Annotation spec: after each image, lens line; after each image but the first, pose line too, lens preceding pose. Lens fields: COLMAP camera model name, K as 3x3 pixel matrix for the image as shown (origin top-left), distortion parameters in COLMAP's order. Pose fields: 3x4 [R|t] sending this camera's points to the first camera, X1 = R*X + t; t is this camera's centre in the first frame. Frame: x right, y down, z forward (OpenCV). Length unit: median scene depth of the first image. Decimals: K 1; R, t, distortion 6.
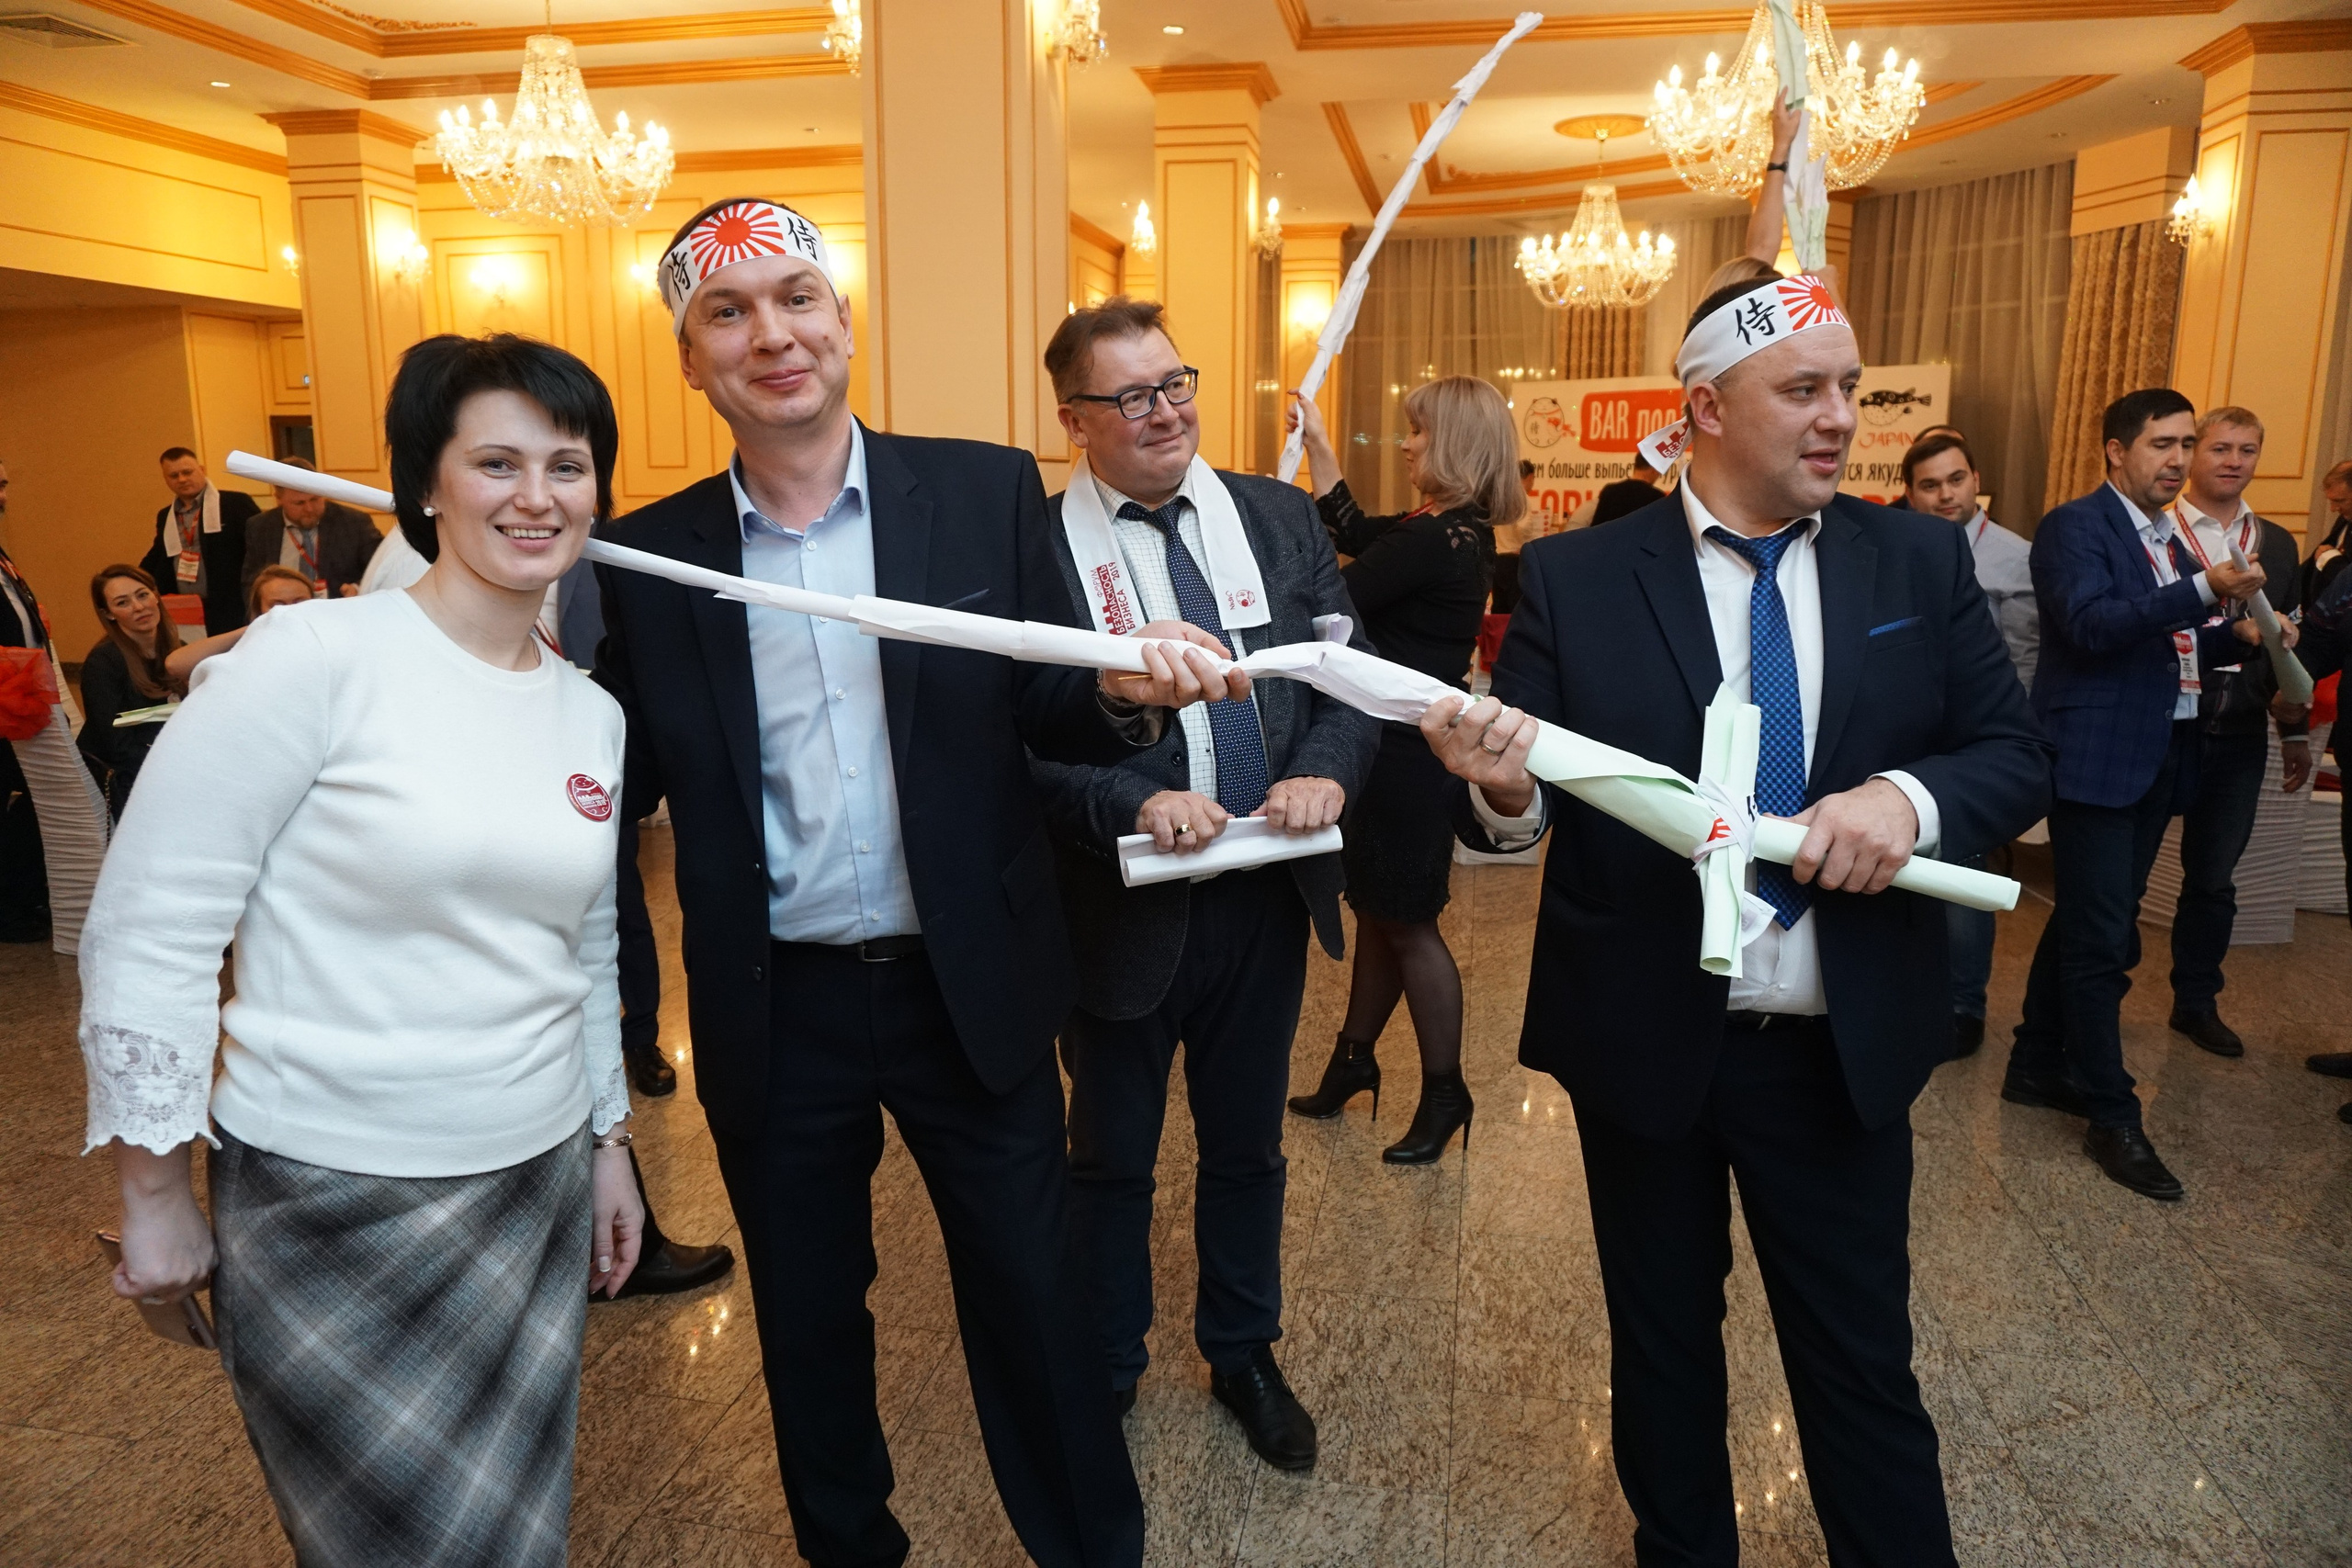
lens RADIAL K [[1595.6, 0, 1191.3], [0, 1595.6, 784.3], [0, 0, 1]] dist [-0.032597, 0.028087]
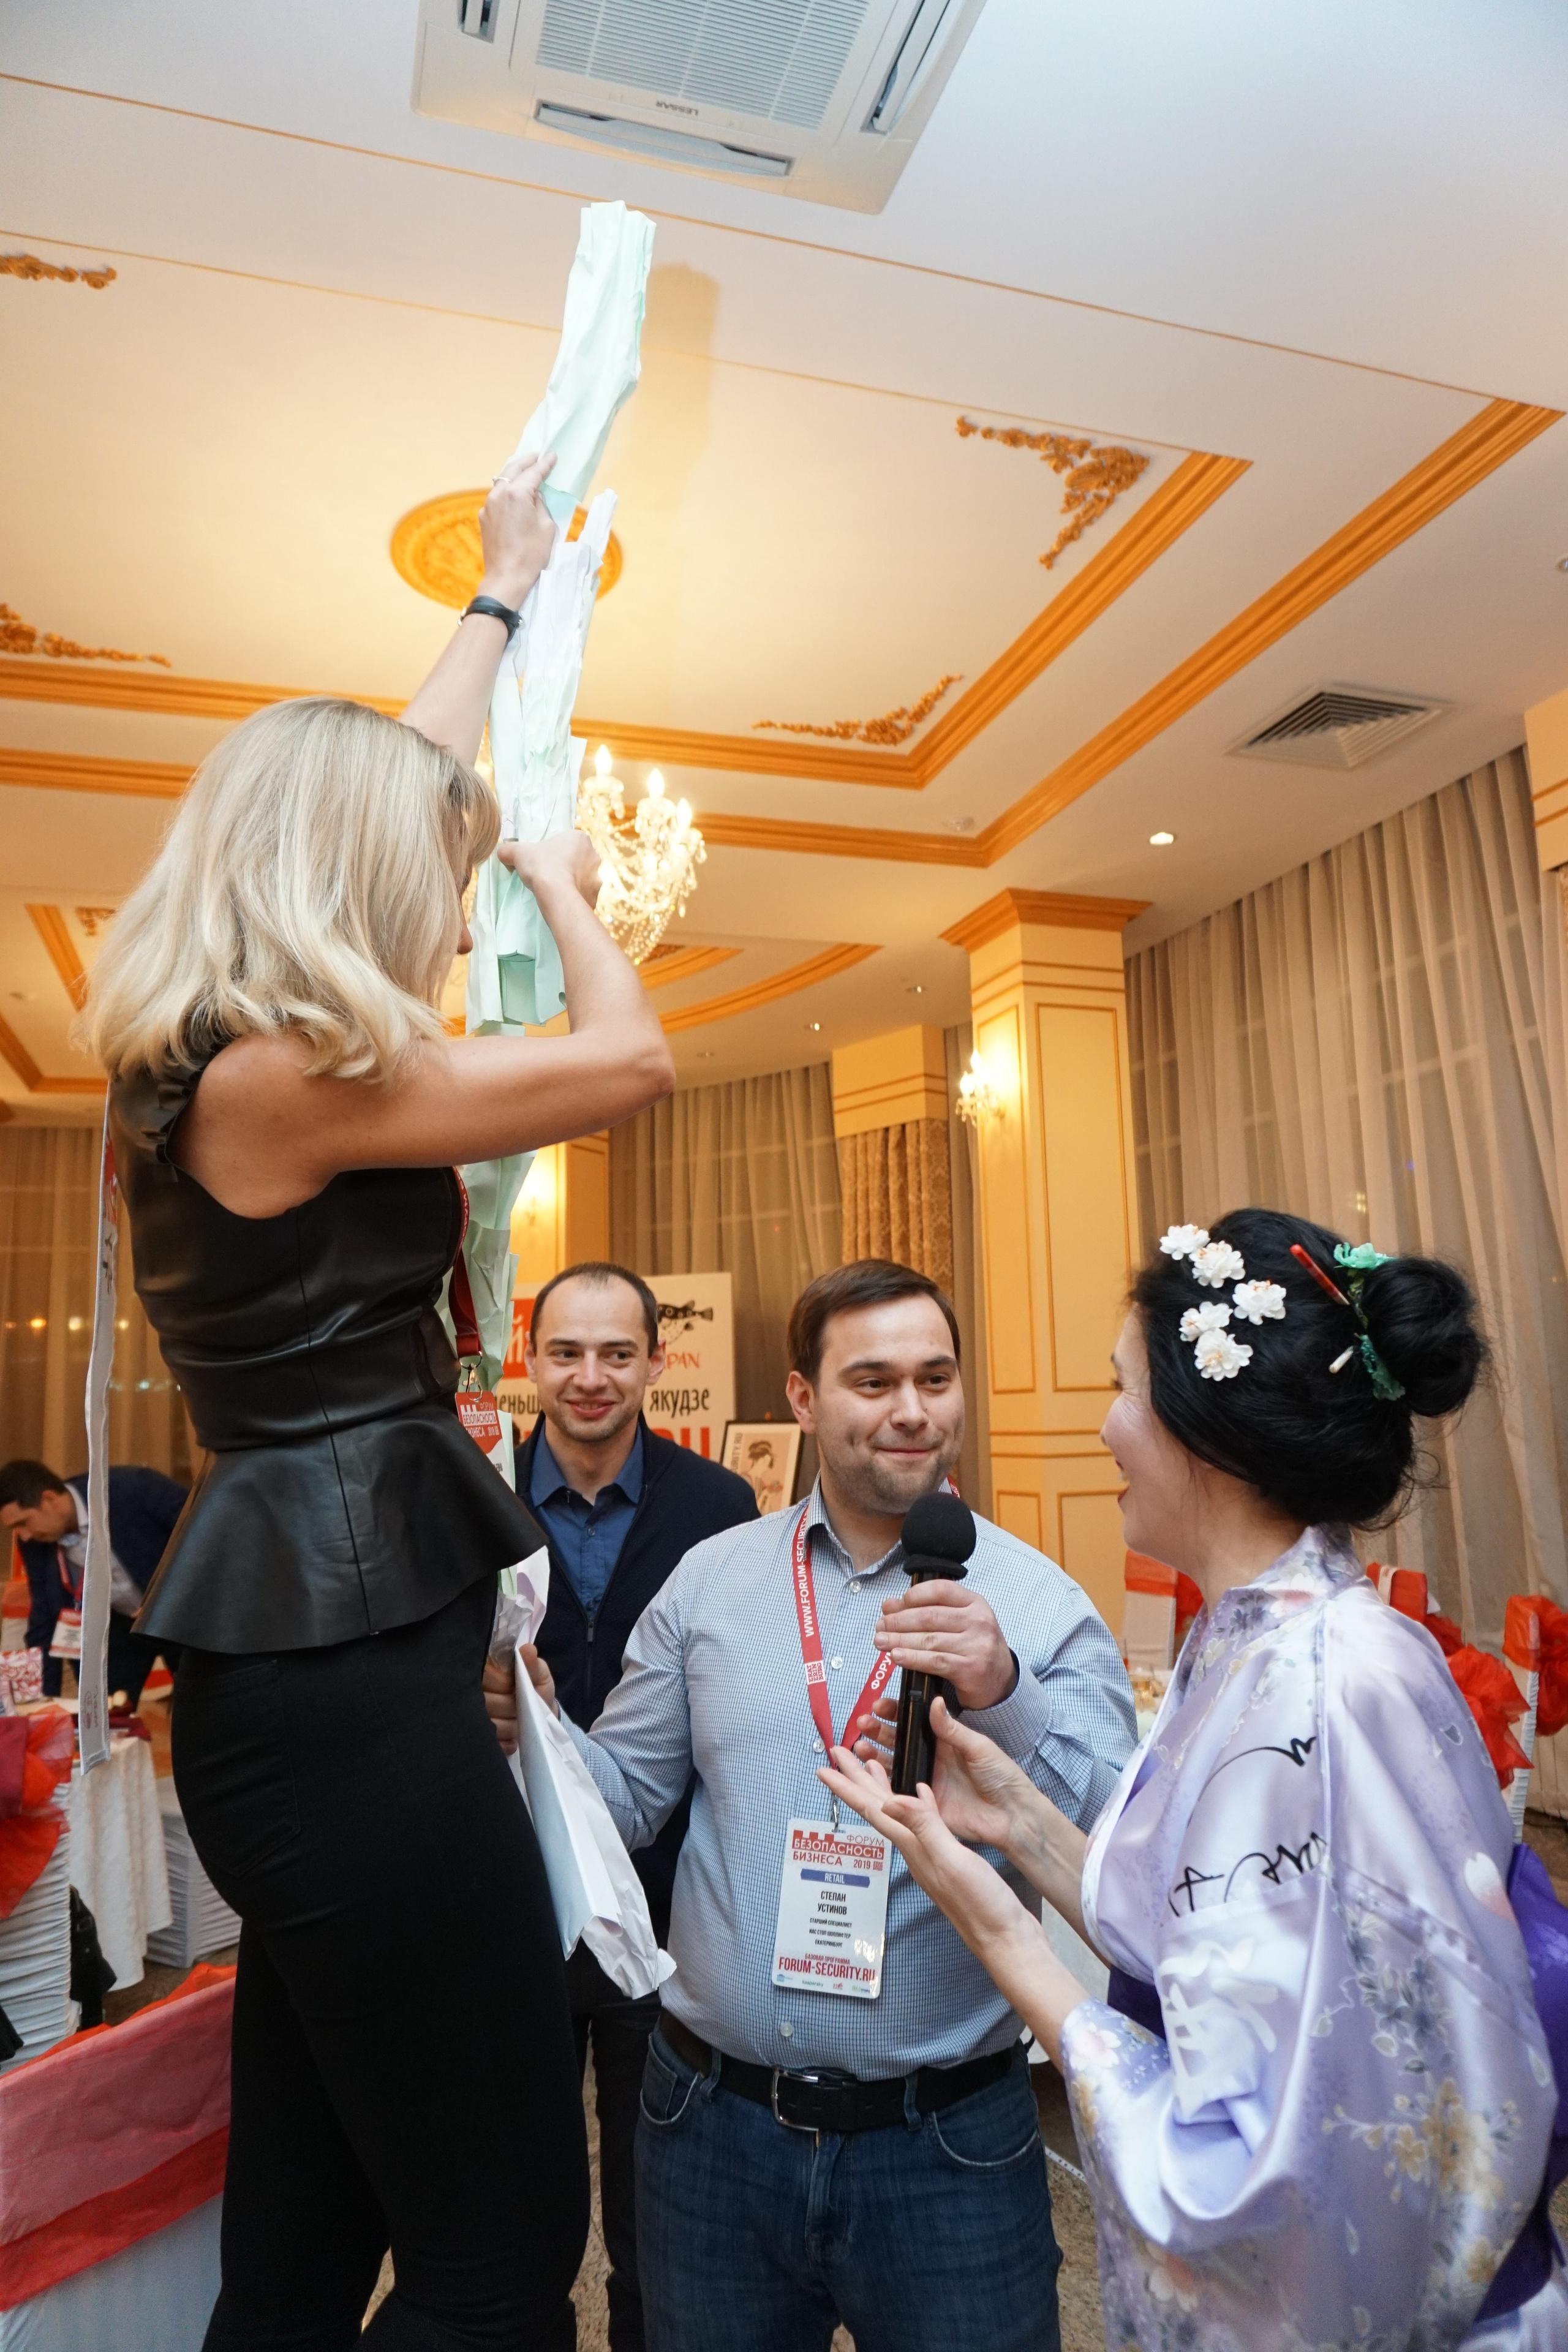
lens RADIAL K [[1595.8, 0, 795.6], [0, 1595.8, 1175.9], [0, 0, 1]] dist [-0.032597, 0.028087]
pose [[0.879708, 0.043823, 0.473491, 0.096304], [0.117438, 0.944877, -0.305641, -0.045141], [-0.460785, 0.324481, 0.826069, 0.248612]]
